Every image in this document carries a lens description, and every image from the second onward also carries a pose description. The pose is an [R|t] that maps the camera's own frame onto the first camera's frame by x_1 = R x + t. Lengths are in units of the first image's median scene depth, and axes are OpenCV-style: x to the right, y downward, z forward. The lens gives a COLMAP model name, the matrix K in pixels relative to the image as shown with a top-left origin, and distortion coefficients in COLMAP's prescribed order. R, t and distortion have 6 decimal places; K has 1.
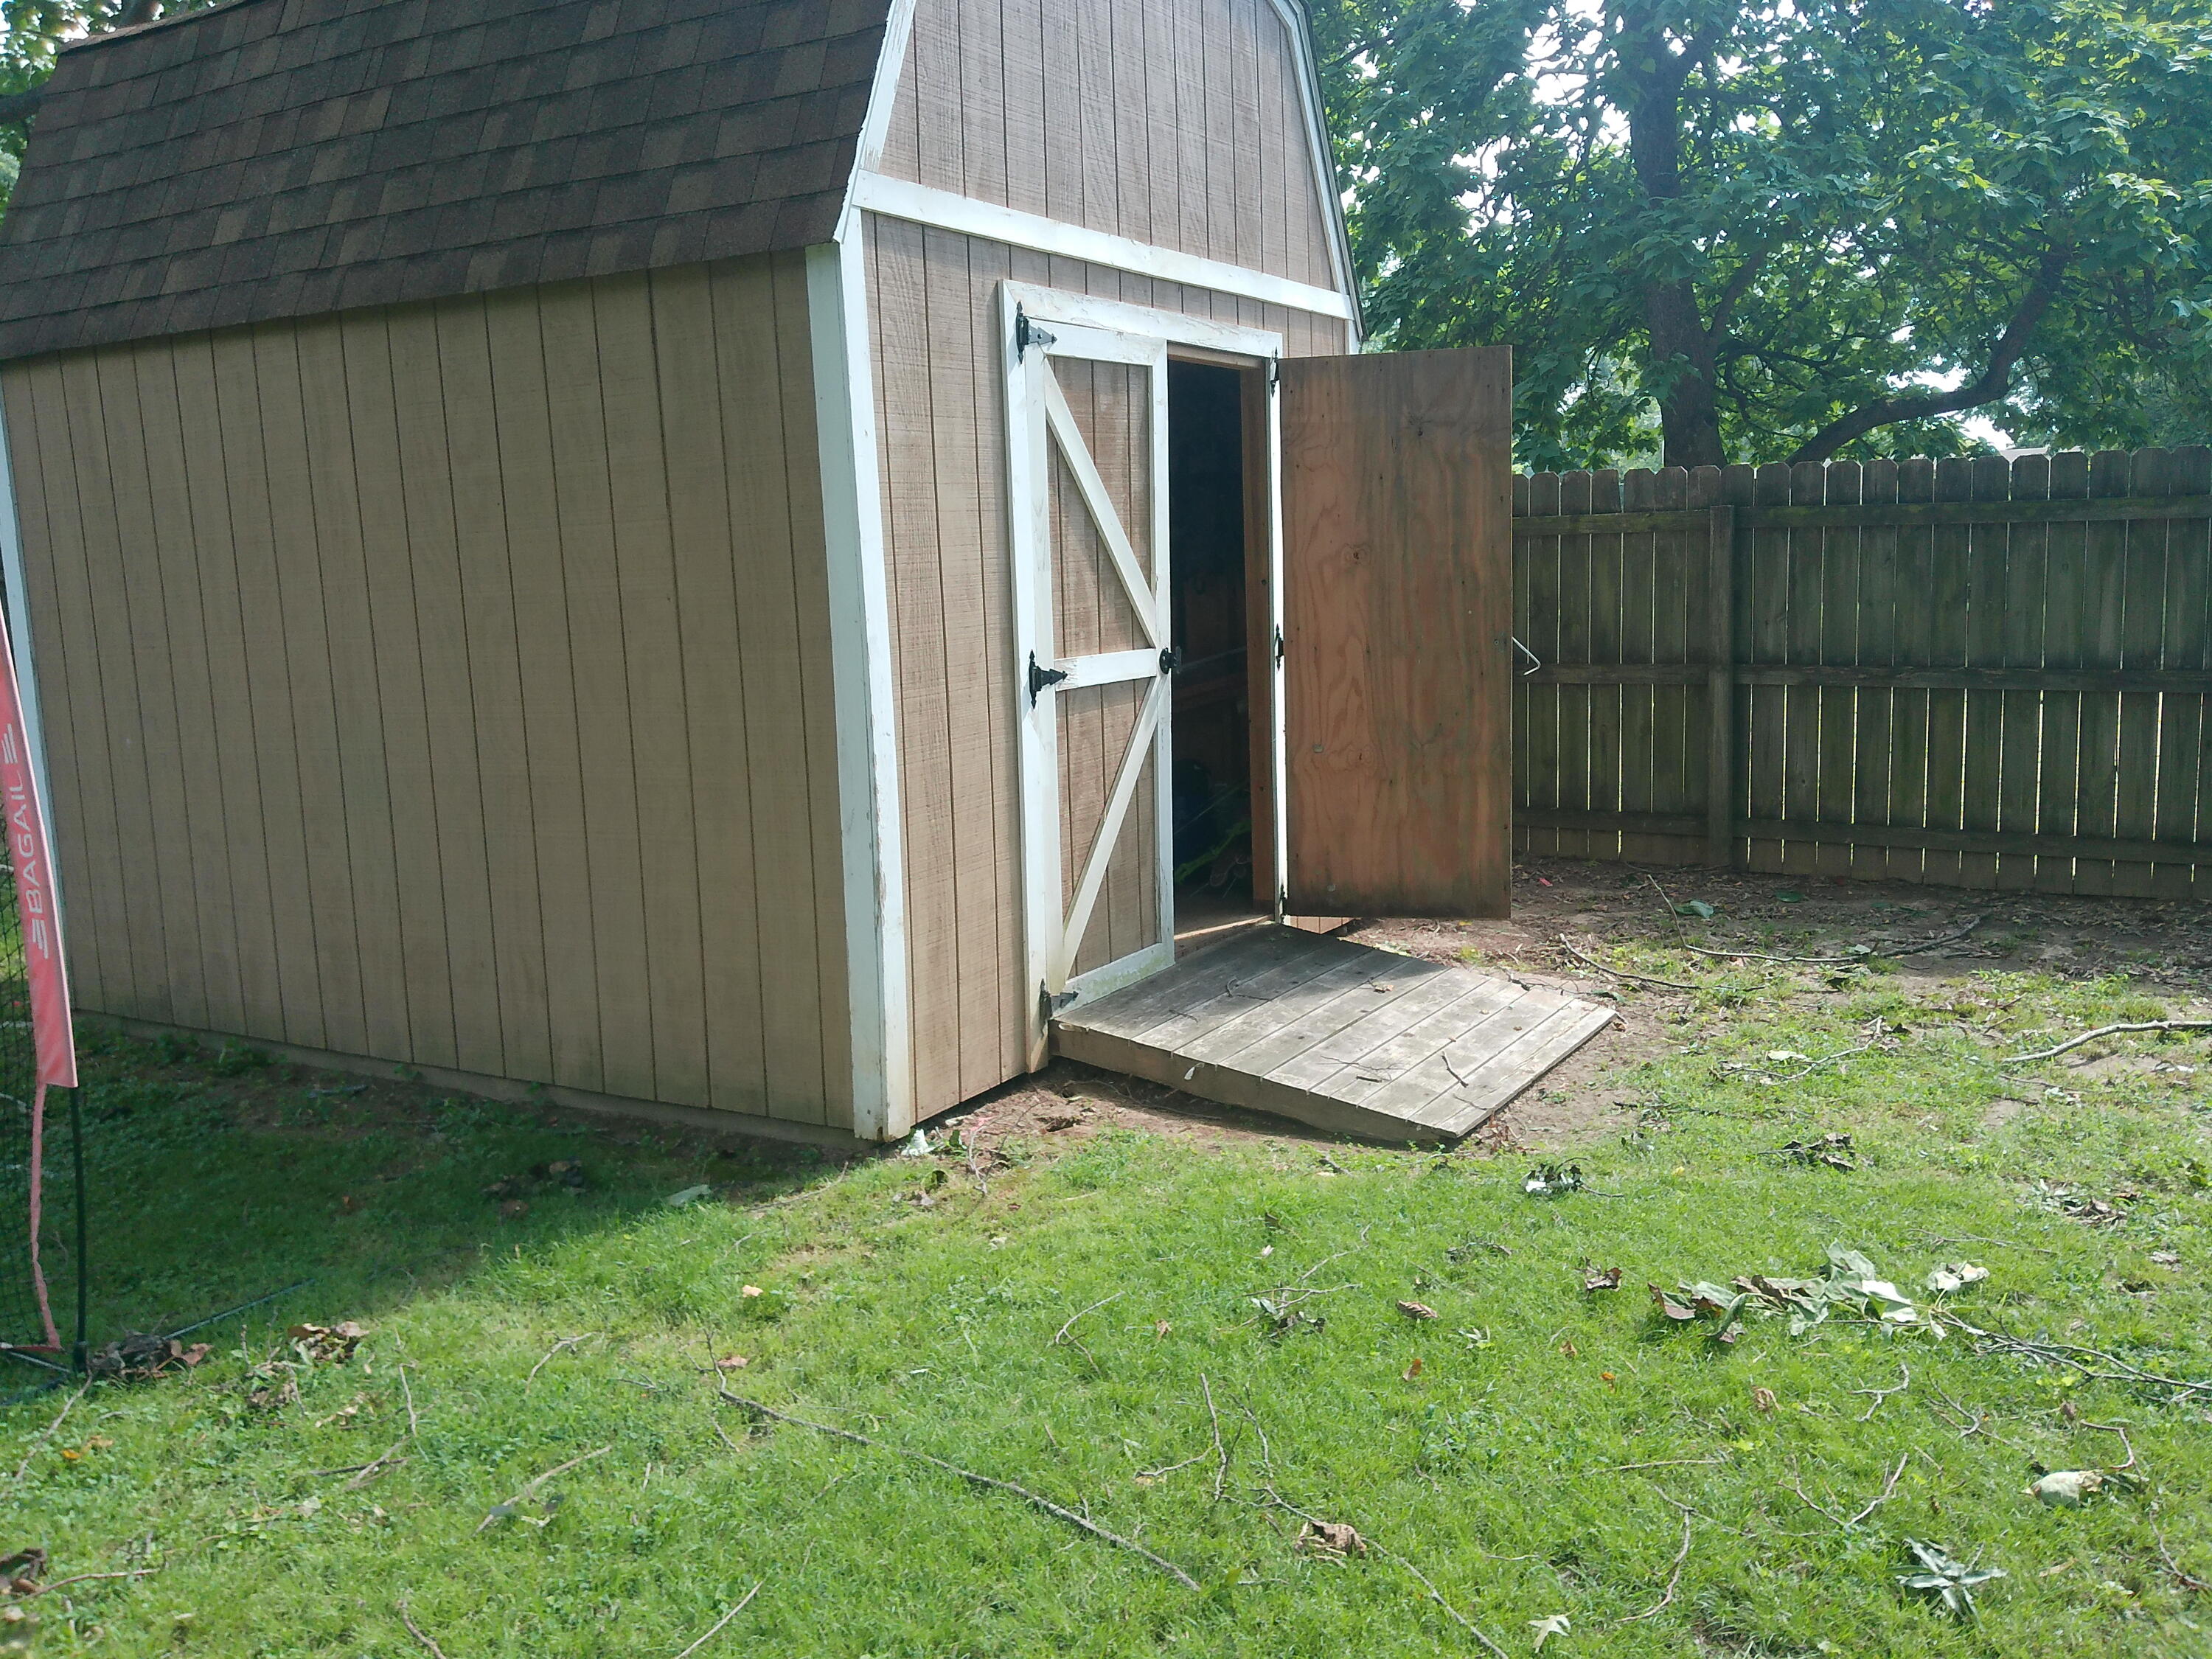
lens RADIAL K [[1702.1, 0, 1106.0], [0, 1702.1, 829.5], [0, 0, 1]] dist [-0.010336, -0.014968]
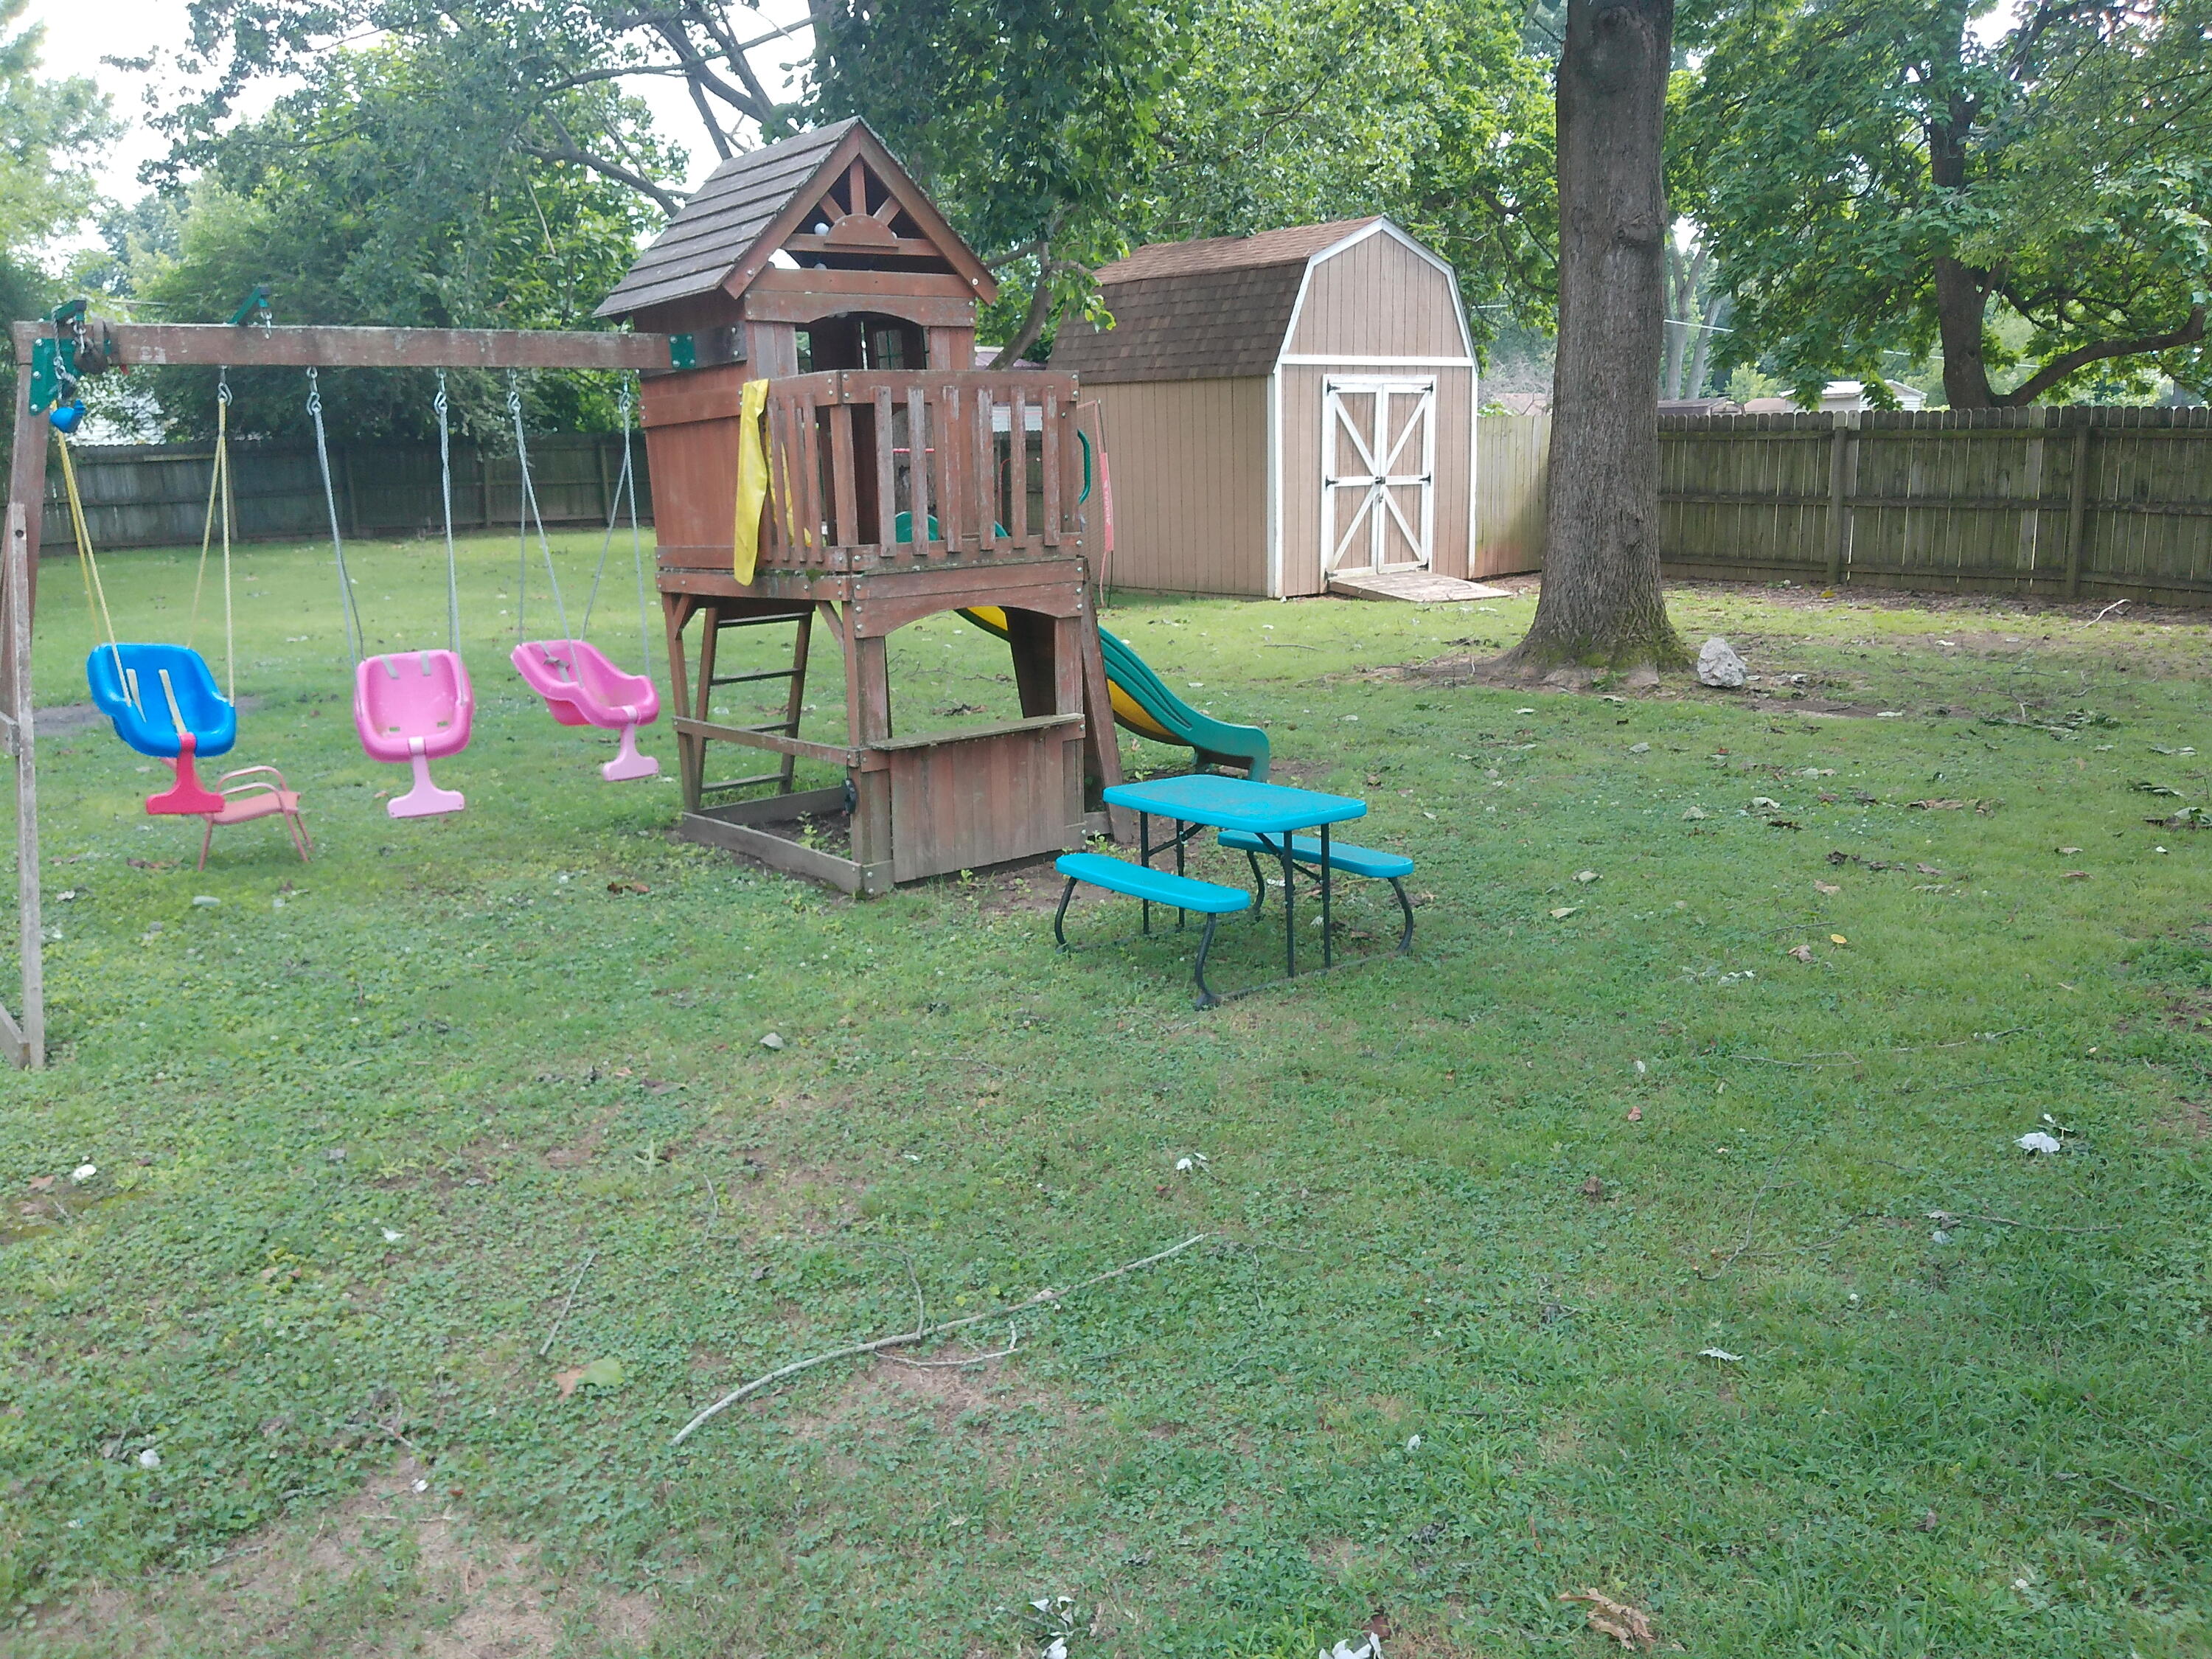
lens RADIAL K [[1702.1, 0, 1106.0], [0, 1702.1, 829.5], [0, 0, 1]] dist [-0.010336, -0.014968]
pose [[0.934924, 0.093149, -0.342403, 0.836377], [-0.069462, 0.994305, 0.080831, 0.391719], [0.347982, -0.051786, 0.936070, -2.633708]]
